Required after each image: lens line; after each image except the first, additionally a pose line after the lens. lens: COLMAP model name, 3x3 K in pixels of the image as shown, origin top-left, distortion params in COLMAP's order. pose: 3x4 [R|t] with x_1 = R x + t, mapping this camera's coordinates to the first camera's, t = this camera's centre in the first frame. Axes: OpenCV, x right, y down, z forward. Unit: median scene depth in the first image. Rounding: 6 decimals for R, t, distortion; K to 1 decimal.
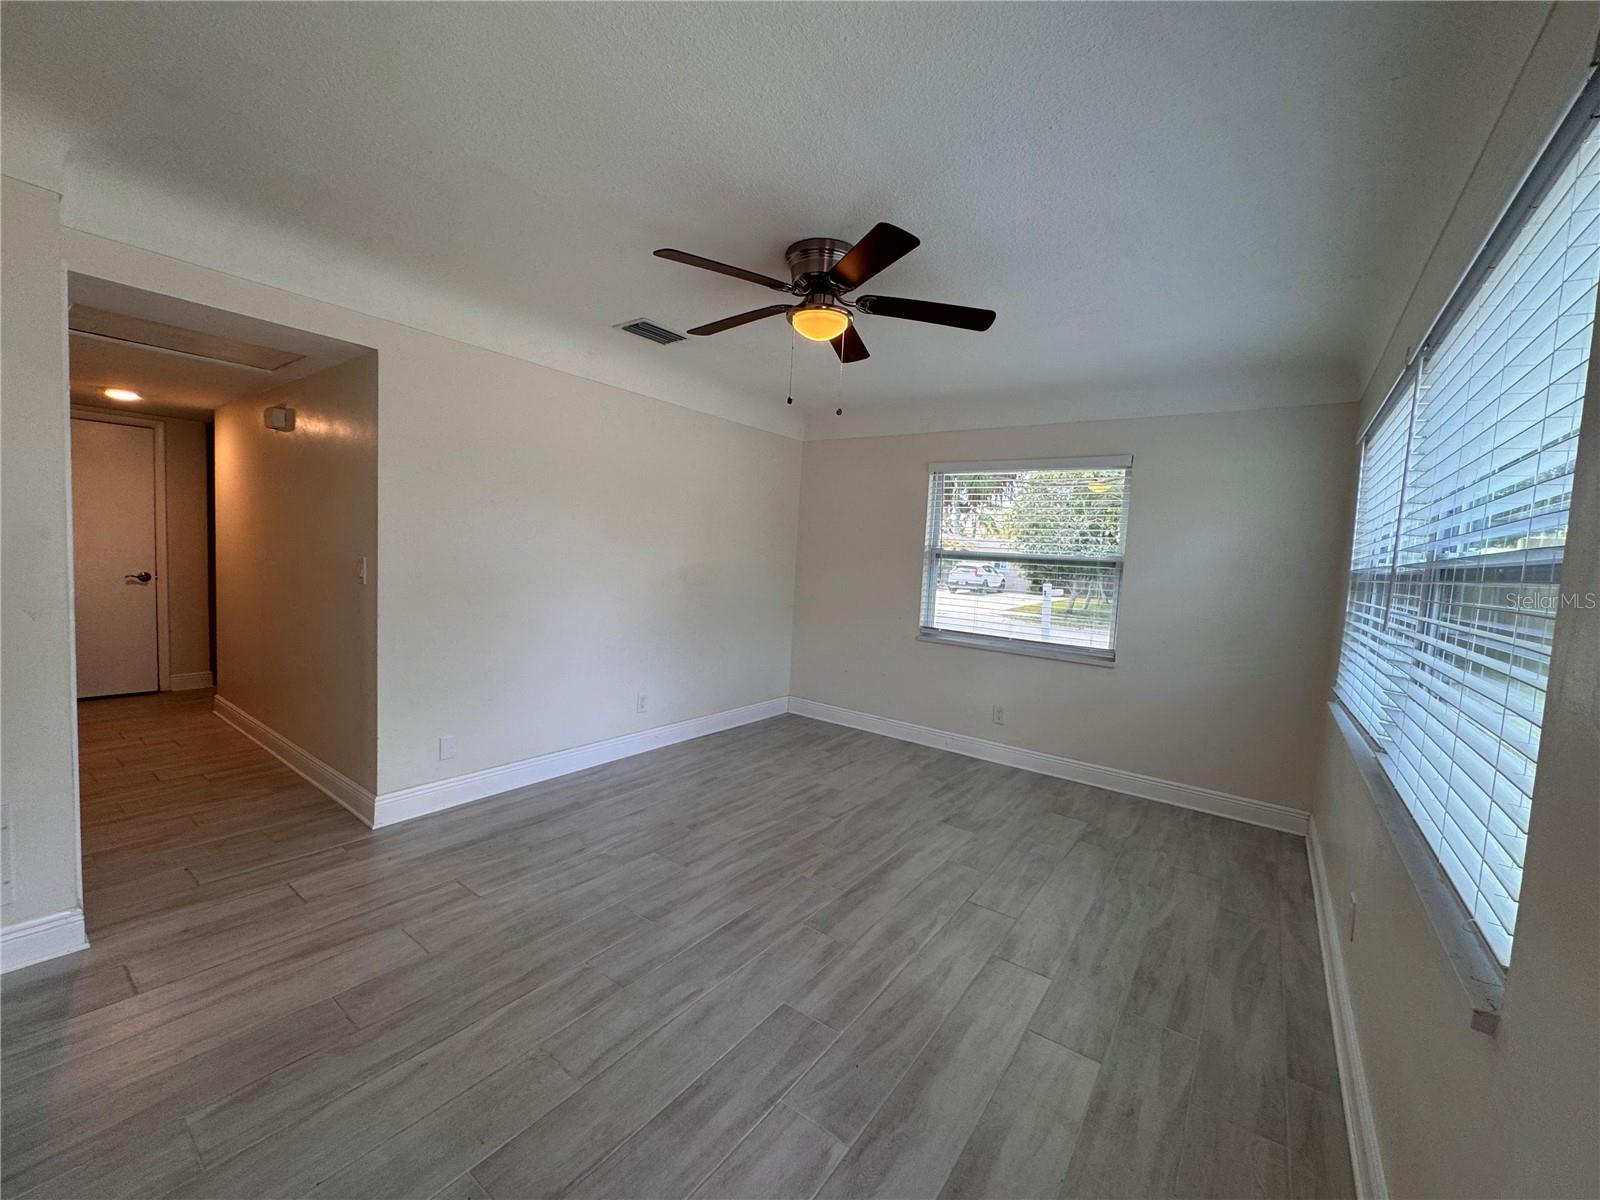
lens RADIAL K [[641.8, 0, 800.3], [0, 641.8, 600.1], [0, 0, 1]] dist [-0.000575, -0.000185]
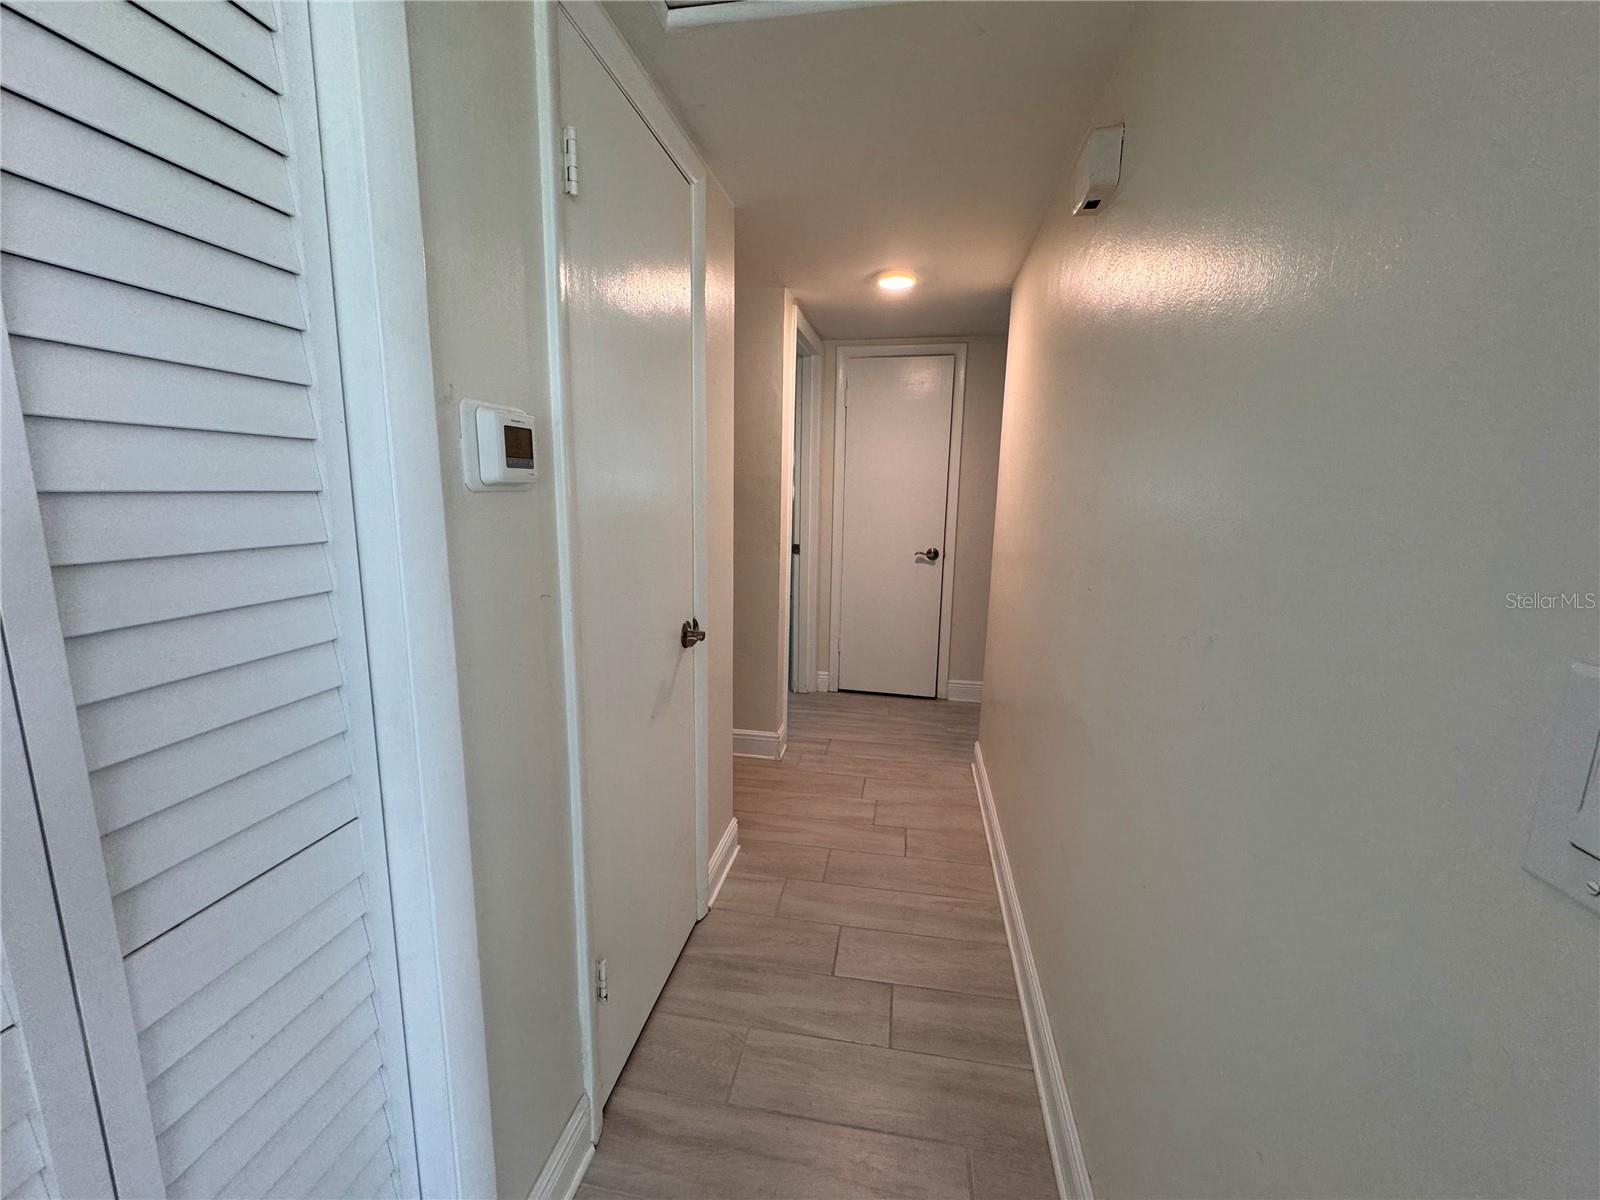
lens RADIAL K [[641.8, 0, 800.3], [0, 641.8, 600.1], [0, 0, 1]] dist [-0.000575, -0.000185]
pose [[0.451200, 0.114076, -0.885102, -0.720317], [-0.054908, 0.993466, 0.100052, -0.091574], [0.890732, 0.003456, 0.454516, 0.912221]]
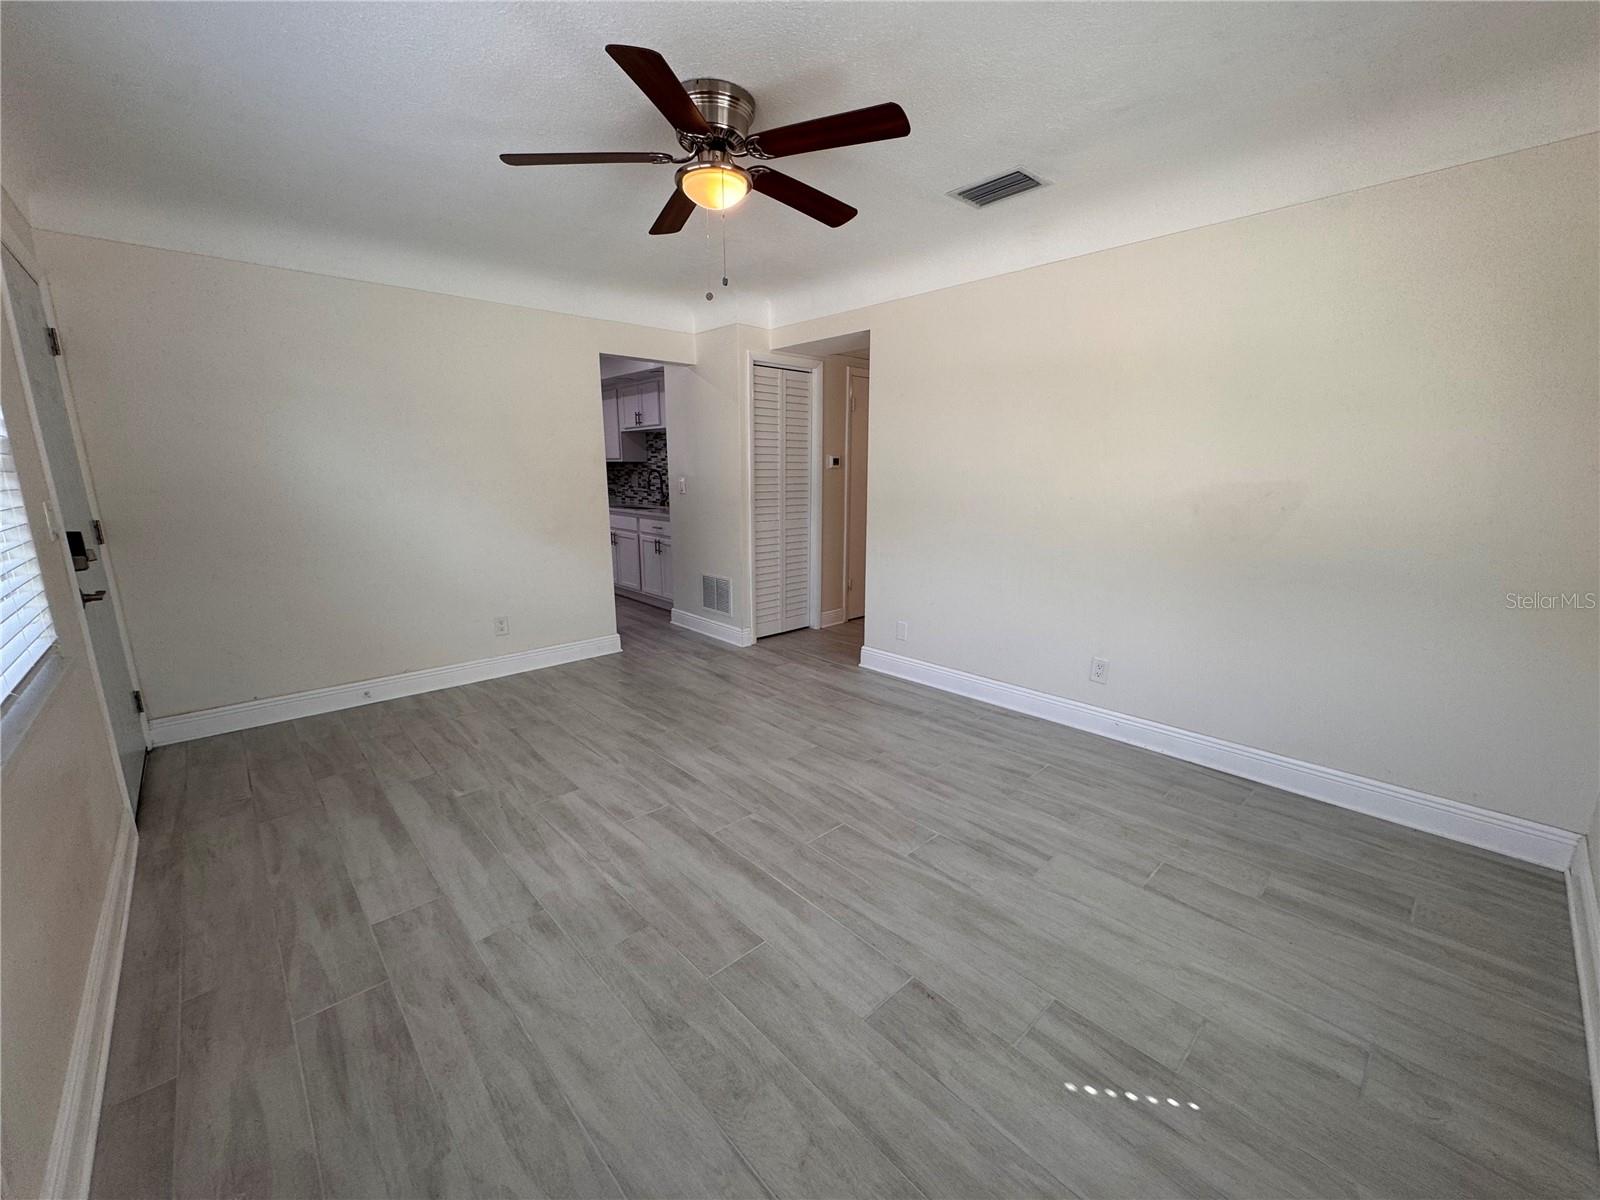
lens RADIAL K [[641.8, 0, 800.3], [0, 641.8, 600.1], [0, 0, 1]] dist [-0.000575, -0.000185]
pose [[-0.191484, 0.148691, -0.970167, 0.853117], [-0.076910, 0.983146, 0.165860, -0.032430], [0.978478, 0.106375, -0.176821, 1.210149]]
